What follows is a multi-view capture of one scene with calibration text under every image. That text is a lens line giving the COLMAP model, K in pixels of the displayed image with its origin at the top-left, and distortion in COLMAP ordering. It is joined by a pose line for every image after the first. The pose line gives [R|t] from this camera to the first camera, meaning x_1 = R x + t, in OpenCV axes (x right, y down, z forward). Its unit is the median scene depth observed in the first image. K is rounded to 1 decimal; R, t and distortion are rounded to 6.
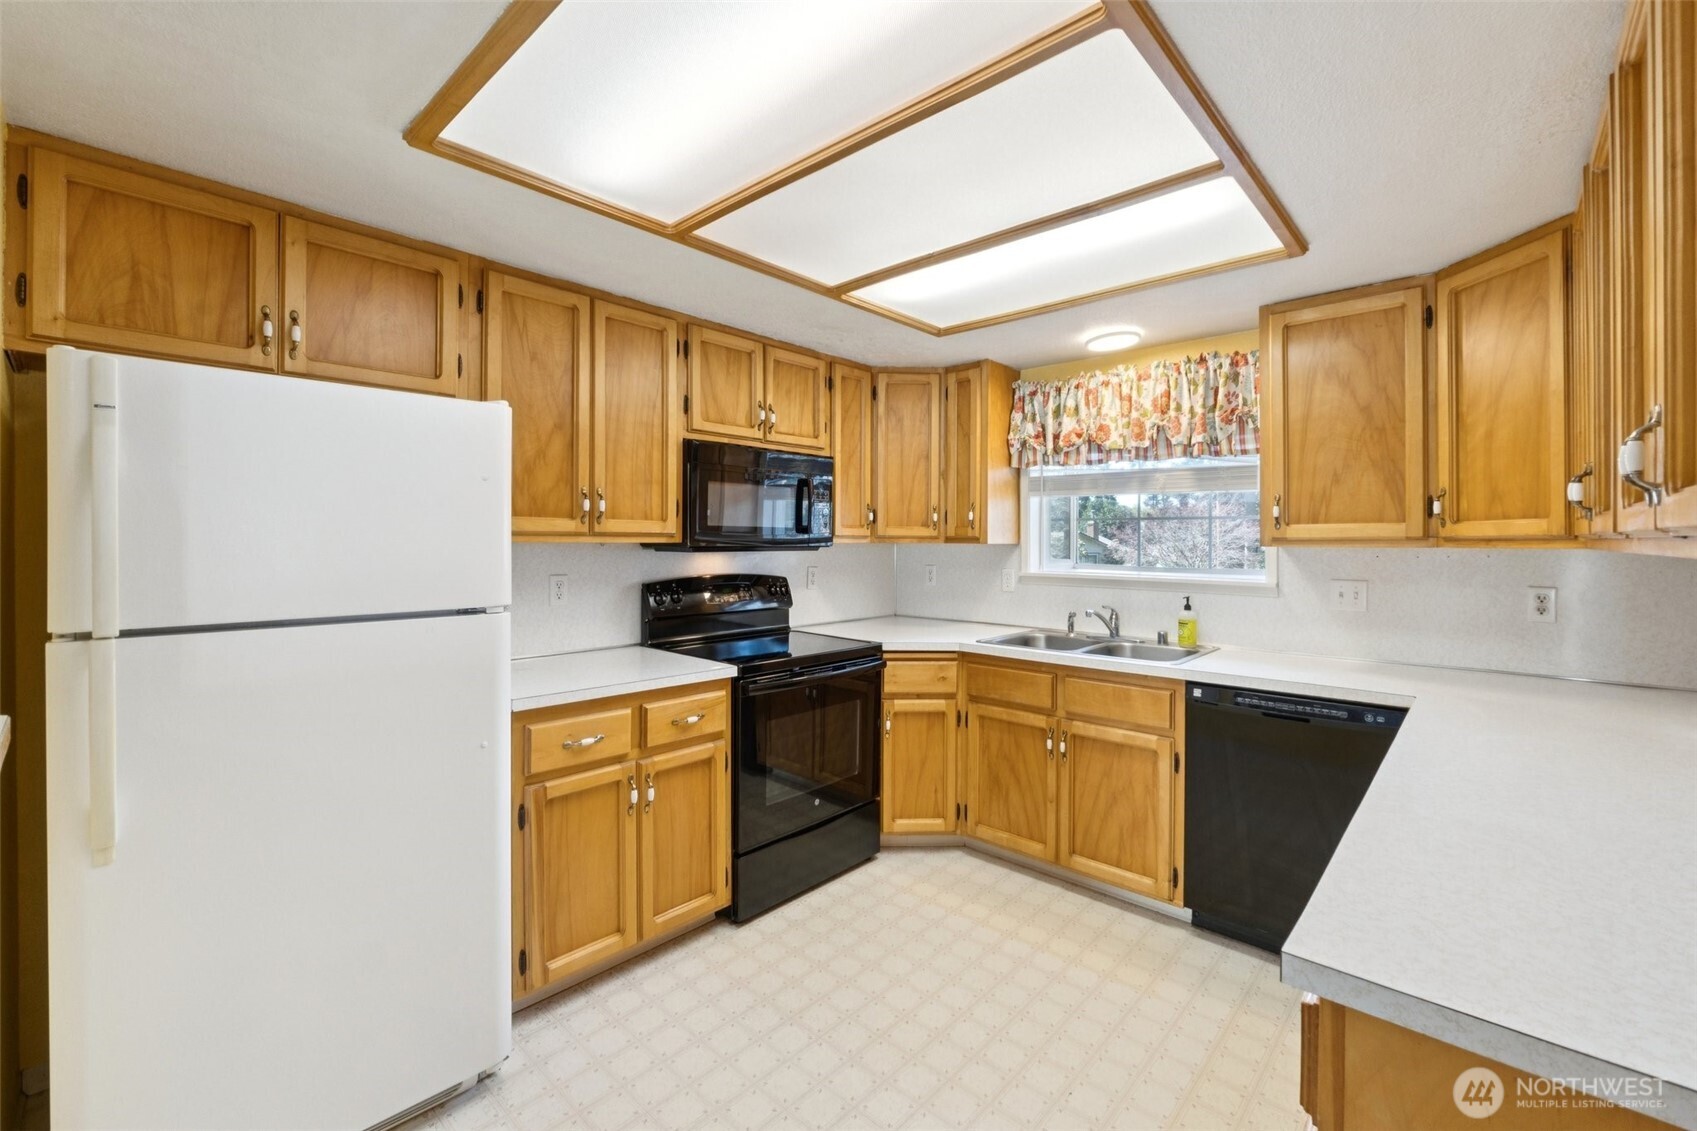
lens RADIAL K [[715.9, 0, 851.6], [0, 715.9, 545.8], [0, 0, 1]] dist [-0.003778, -0.000266]
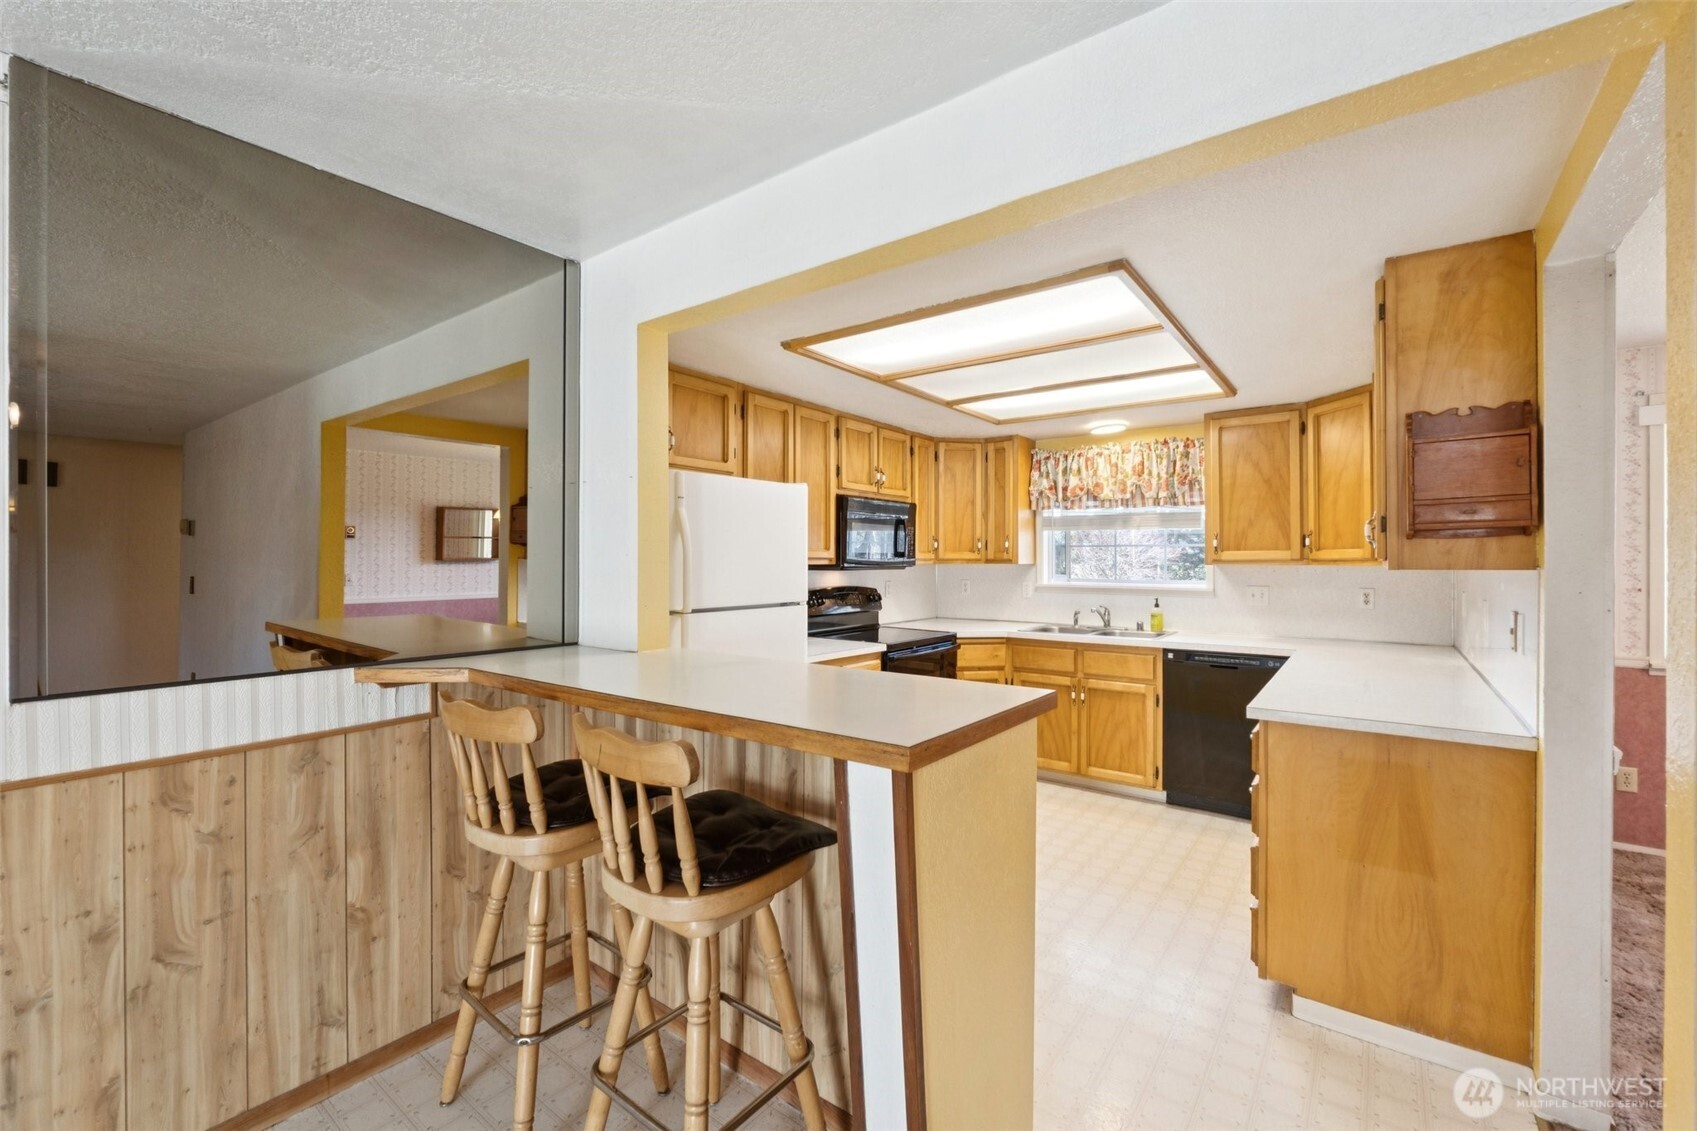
lens RADIAL K [[710.3, 0, 848.5], [0, 710.3, 565.5], [0, 0, 1]] dist [-0.004467, -0.000638]
pose [[0.995206, -0.004620, 0.097692, -0.332663], [0.004655, 0.999989, -0.000139, -0.001120], [-0.097691, 0.000593, 0.995217, -0.439845]]
